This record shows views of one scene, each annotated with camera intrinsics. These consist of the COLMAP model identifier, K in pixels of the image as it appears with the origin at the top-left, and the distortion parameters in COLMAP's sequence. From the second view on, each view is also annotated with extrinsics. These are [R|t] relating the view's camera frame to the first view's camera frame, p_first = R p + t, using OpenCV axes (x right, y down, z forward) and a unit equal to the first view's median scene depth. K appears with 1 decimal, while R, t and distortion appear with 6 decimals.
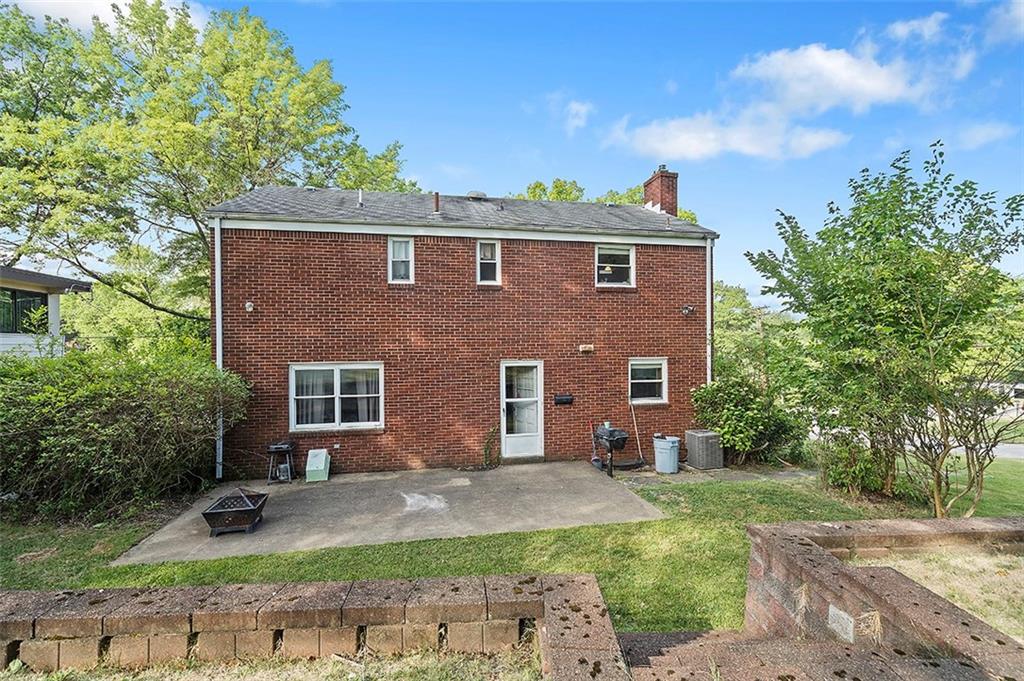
lens RADIAL K [[466.2, 0, 511.6], [0, 466.2, 345.9], [0, 0, 1]] dist [-0.002543, 0.002199]
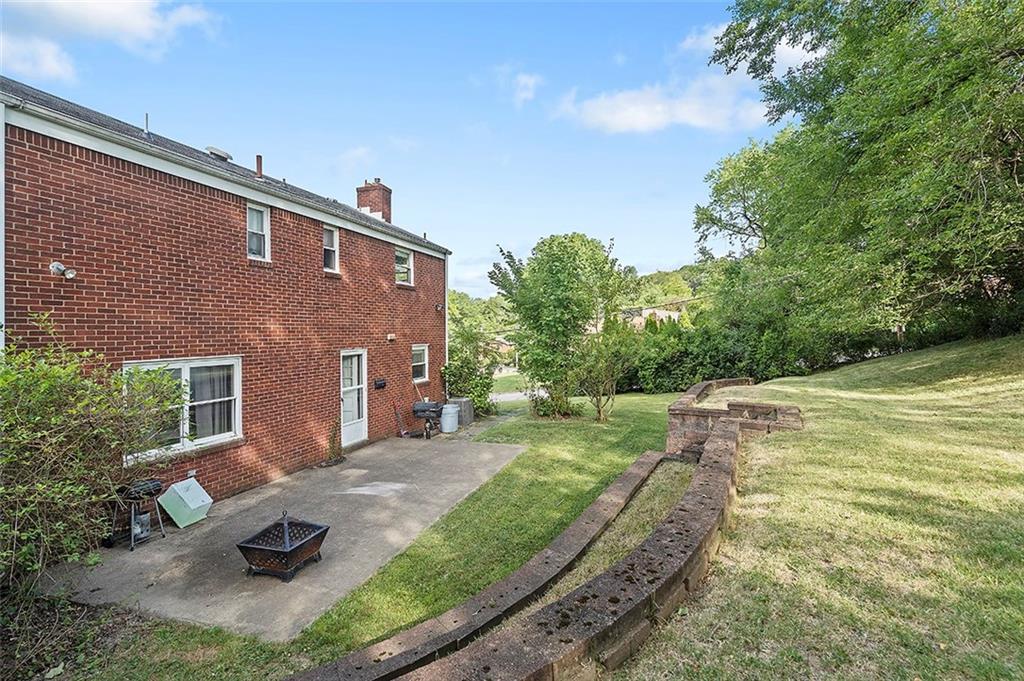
lens RADIAL K [[466.2, 0, 517.4], [0, 466.2, 333.7], [0, 0, 1]] dist [-0.002543, 0.002199]
pose [[0.508188, -0.001365, 0.861245, -0.714478], [0.006436, 0.999977, -0.002212, 0.001280], [-0.861222, 0.006667, 0.508185, 0.177805]]
